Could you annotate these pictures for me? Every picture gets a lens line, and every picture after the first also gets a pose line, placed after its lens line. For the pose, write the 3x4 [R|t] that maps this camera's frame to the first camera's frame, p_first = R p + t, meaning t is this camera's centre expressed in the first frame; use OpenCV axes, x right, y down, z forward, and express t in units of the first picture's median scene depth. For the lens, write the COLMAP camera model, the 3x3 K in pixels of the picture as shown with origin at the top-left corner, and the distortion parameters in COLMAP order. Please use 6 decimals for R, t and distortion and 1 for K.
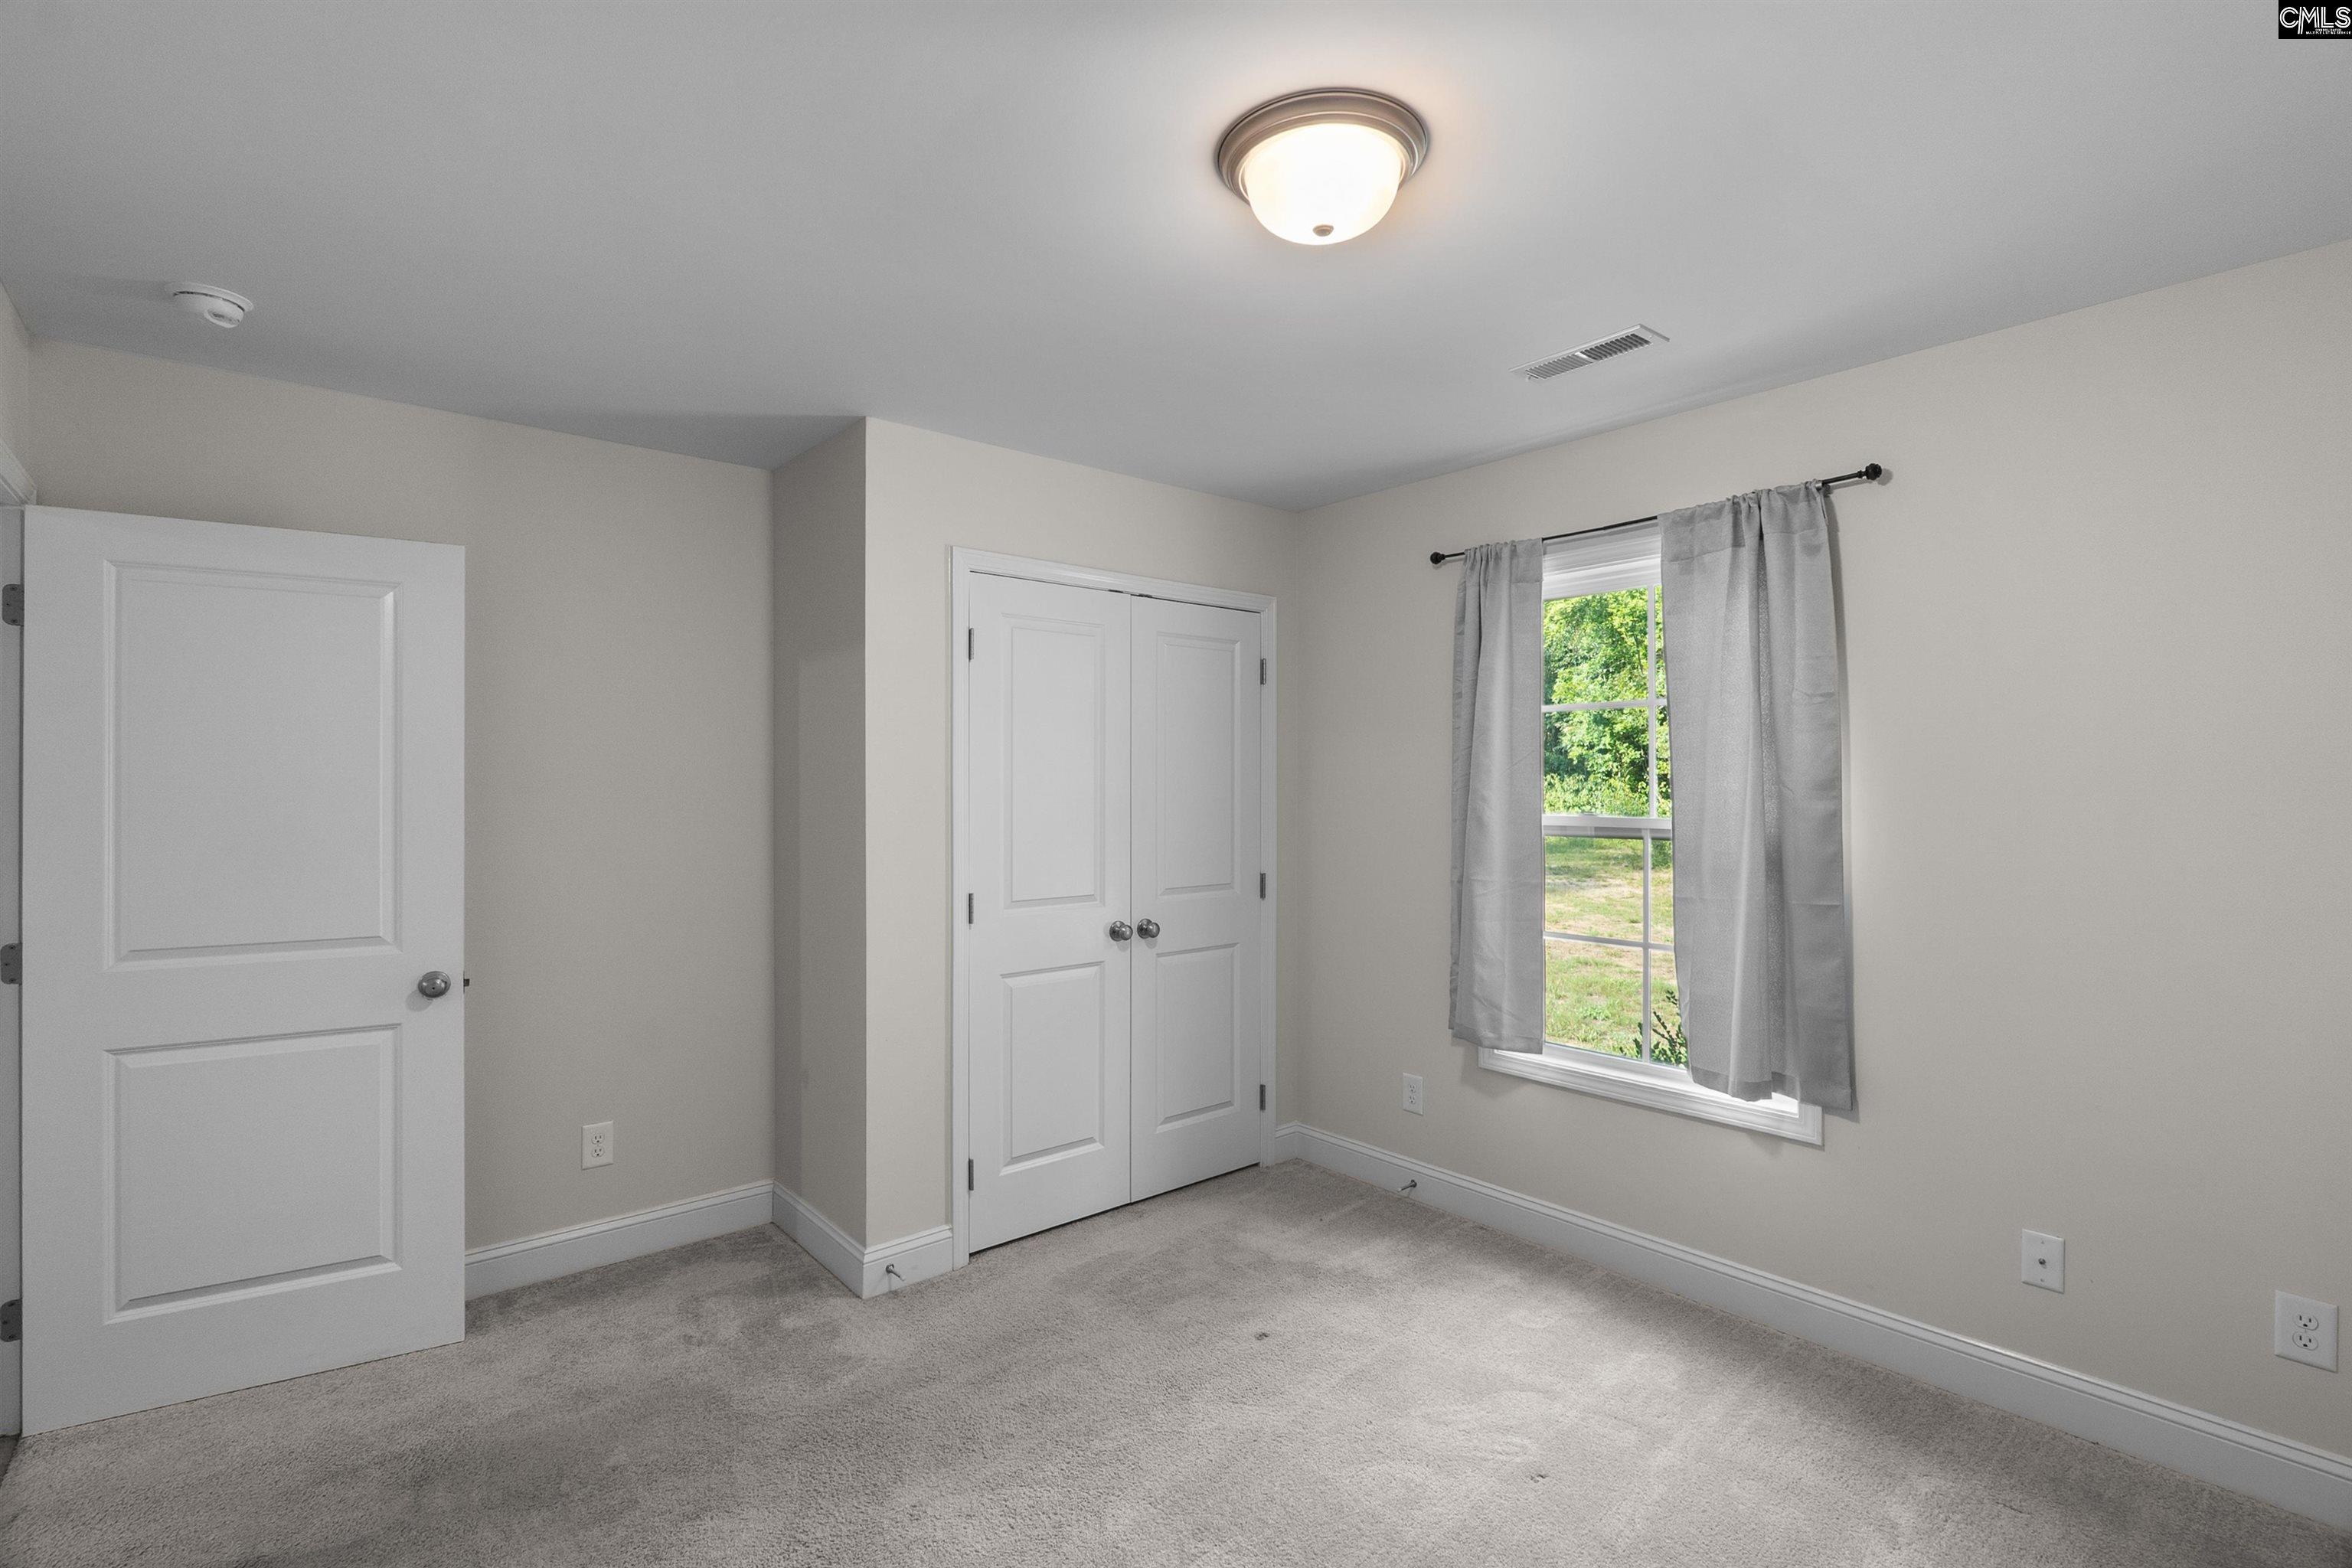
lens RADIAL K [[1085.9, 0, 1191.5], [0, 1085.9, 782.6], [0, 0, 1]] dist [-0.003553, 0.000128]
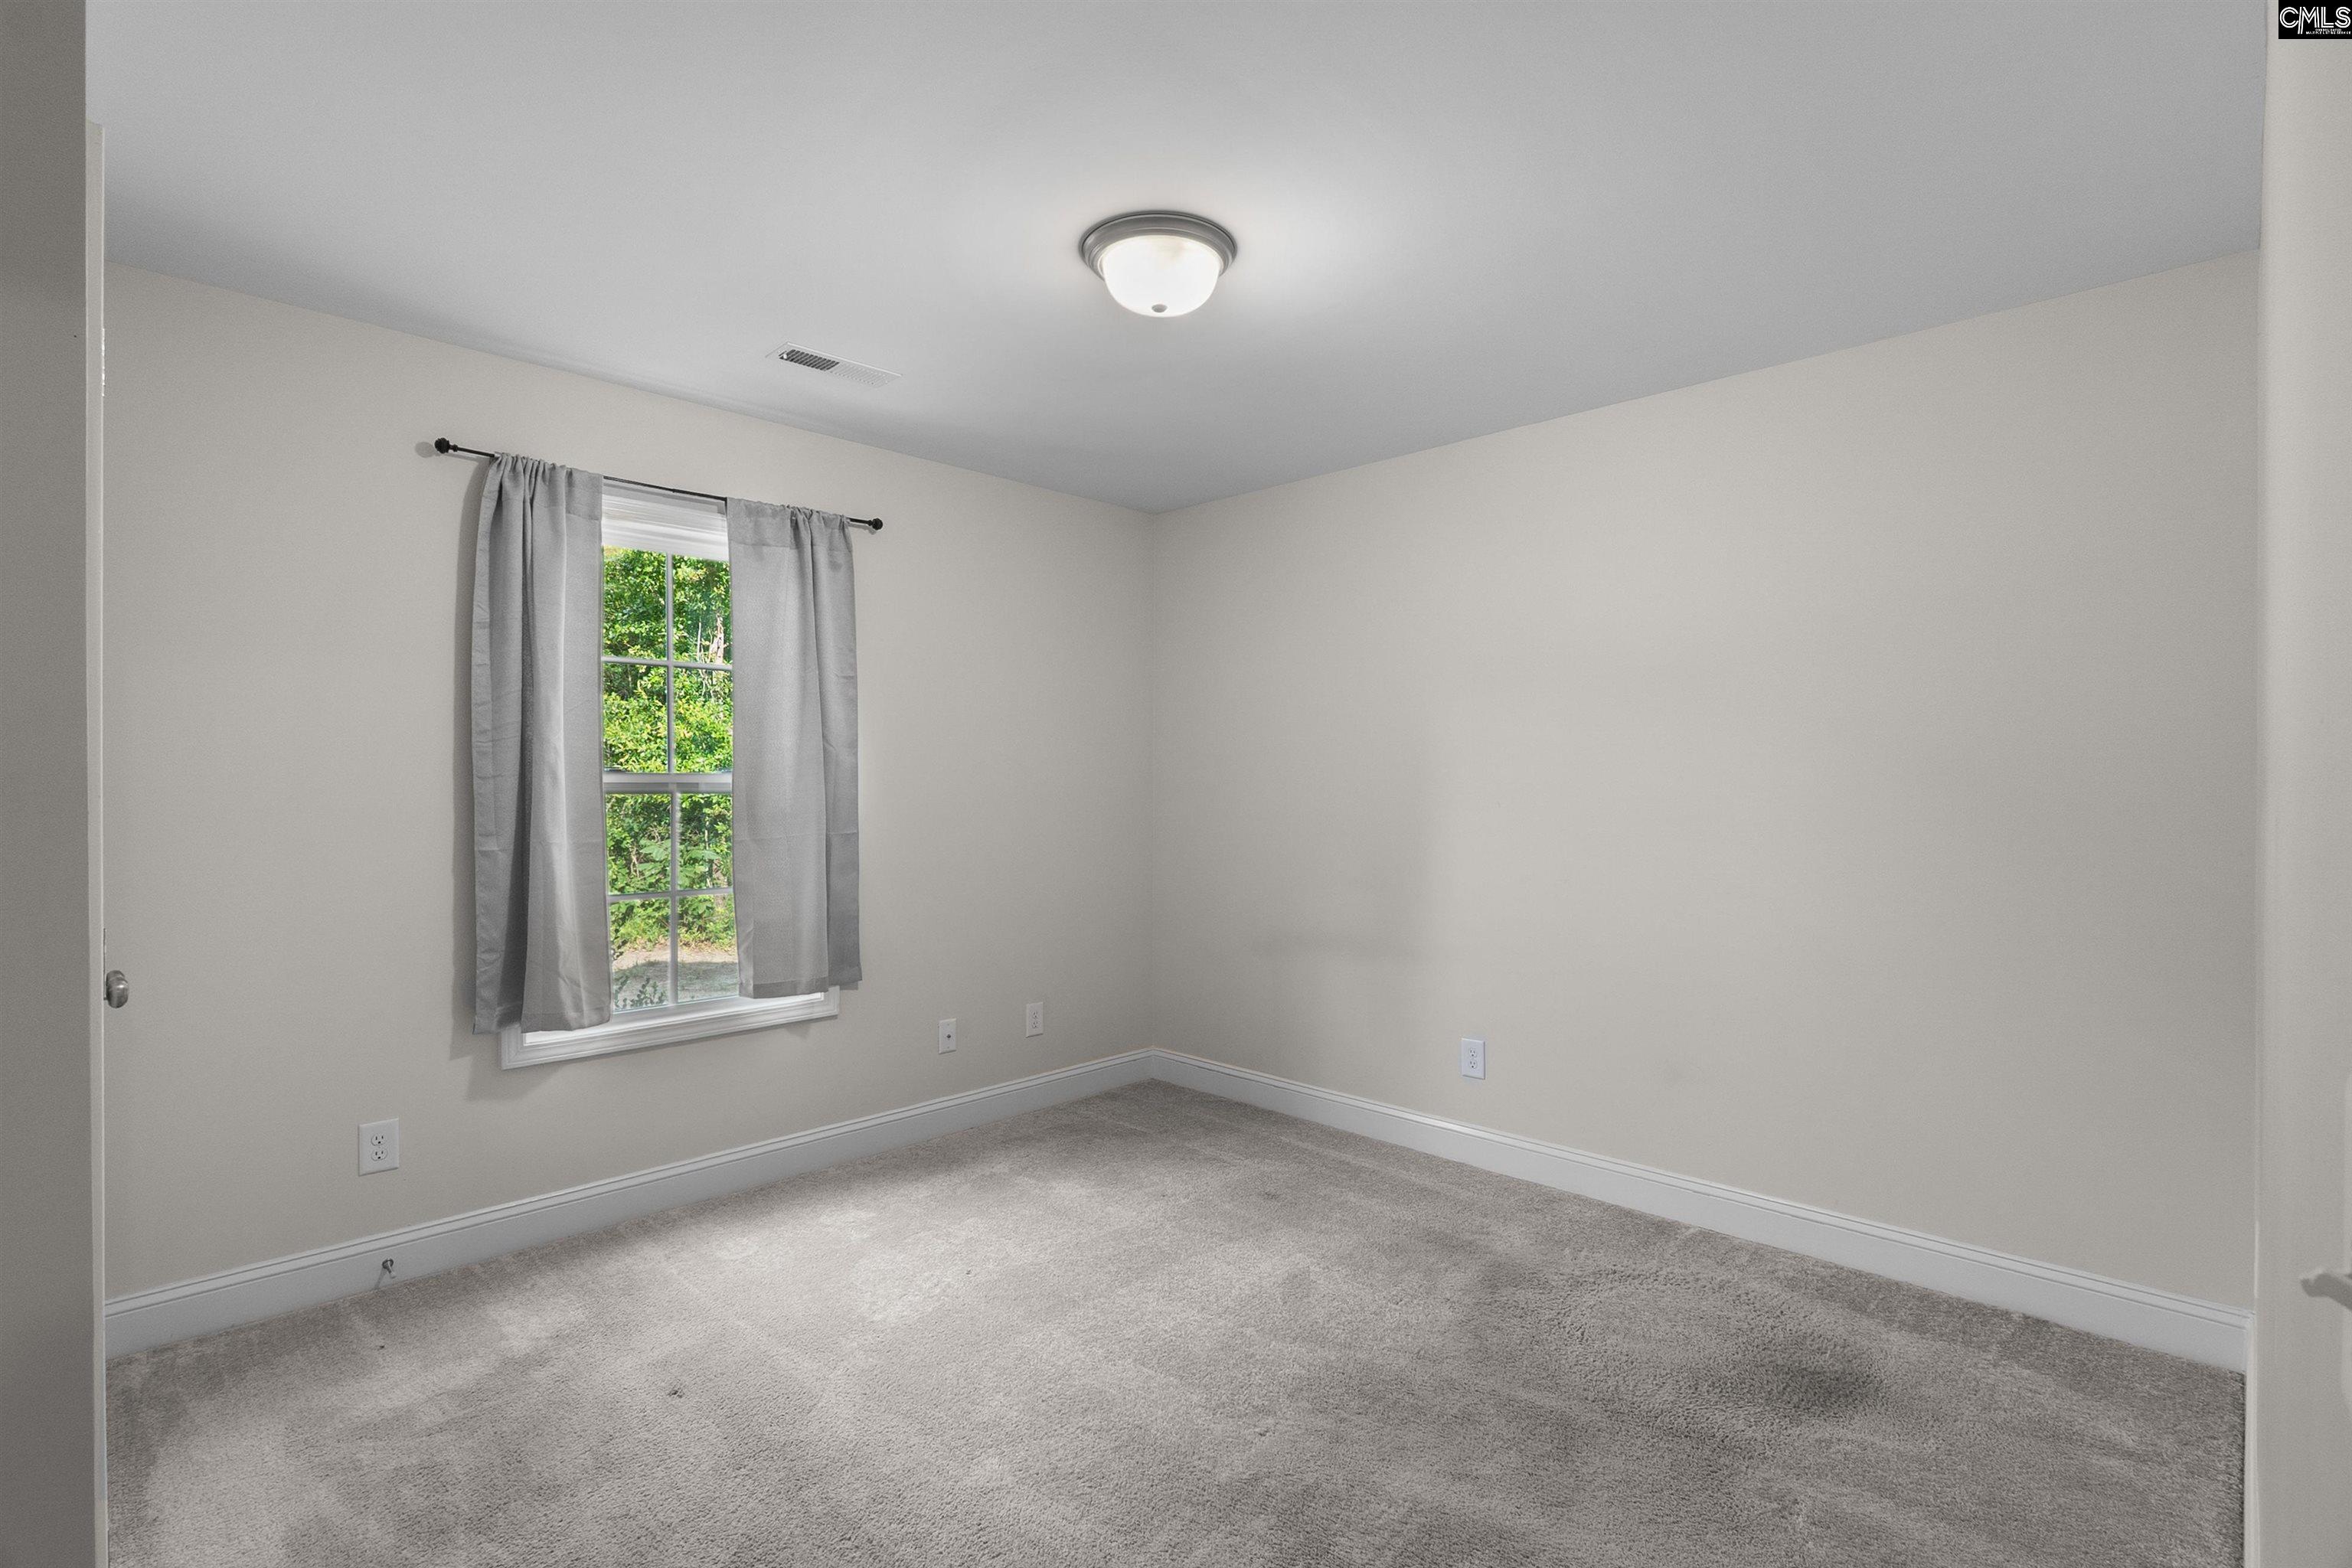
lens RADIAL K [[1079.0, 0, 1164.7], [0, 1079.0, 789.3], [0, 0, 1]] dist [-0.003234, -0.000344]
pose [[-0.070186, -0.006704, 0.997511, -0.716227], [-0.001522, 0.999977, 0.006613, 0.044286], [-0.997533, -0.001054, -0.070195, 0.644078]]
